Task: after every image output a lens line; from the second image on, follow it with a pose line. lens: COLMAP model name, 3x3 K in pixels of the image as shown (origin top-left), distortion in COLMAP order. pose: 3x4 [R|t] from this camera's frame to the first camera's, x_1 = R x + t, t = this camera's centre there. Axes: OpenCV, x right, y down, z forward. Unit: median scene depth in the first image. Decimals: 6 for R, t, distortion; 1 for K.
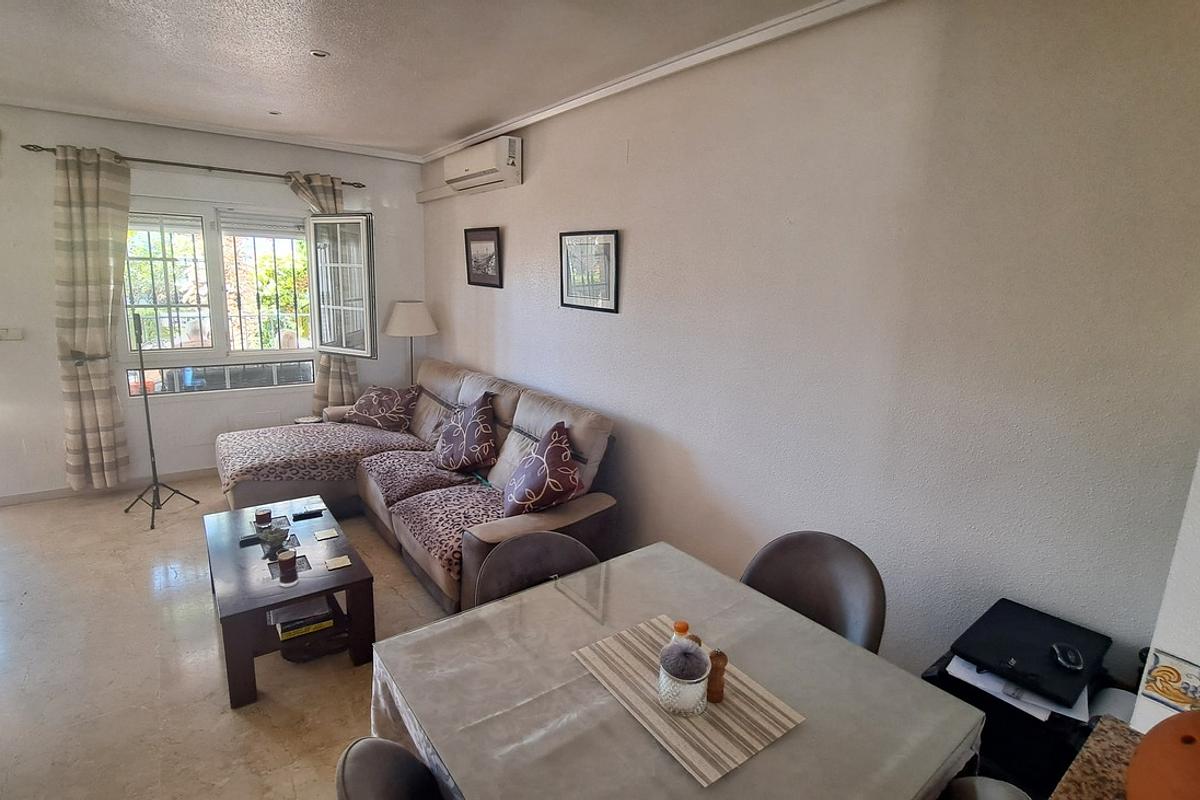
lens RADIAL K [[562.6, 0, 595.5], [0, 562.6, 389.9], [0, 0, 1]] dist [-0.017637, -0.001808]
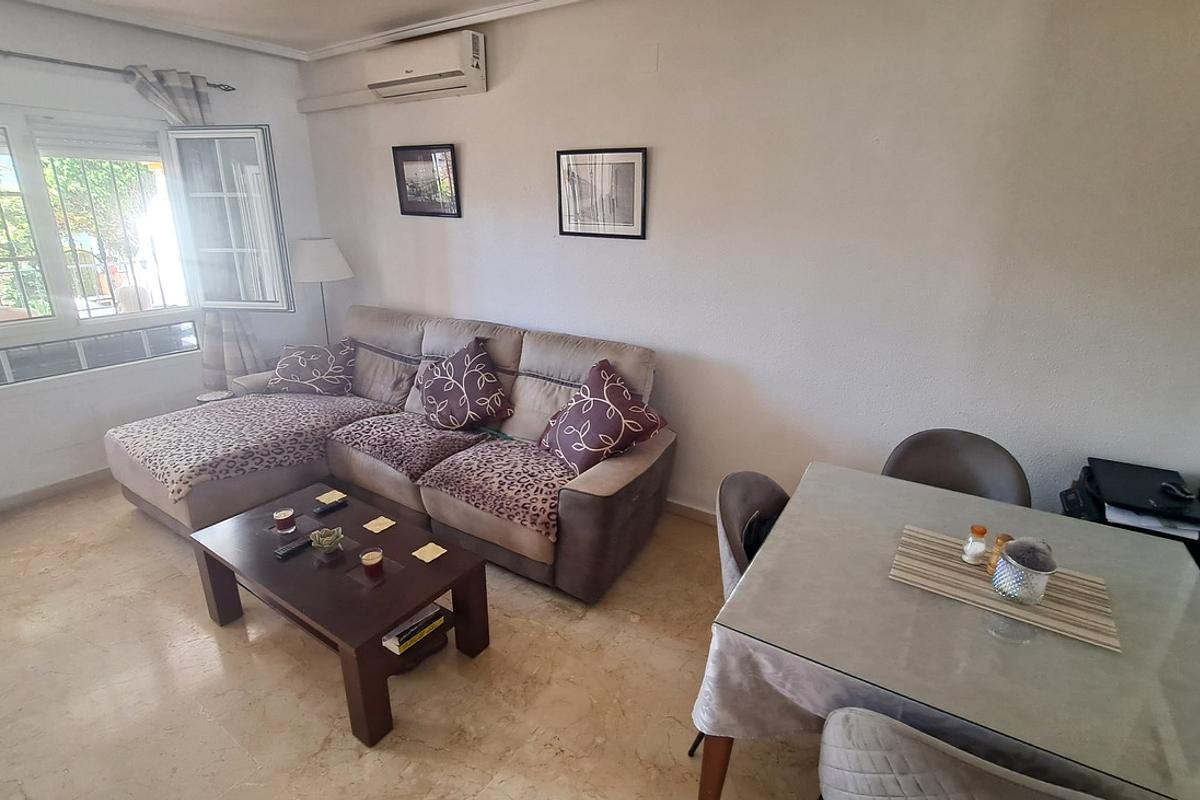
lens RADIAL K [[562.6, 0, 597.7], [0, 562.6, 390.5], [0, 0, 1]] dist [-0.017637, -0.001808]
pose [[0.940684, -0.129658, 0.313531, -0.310821], [0.089357, 0.986151, 0.139719, -0.021041], [-0.327305, -0.103415, 0.939243, 0.096393]]
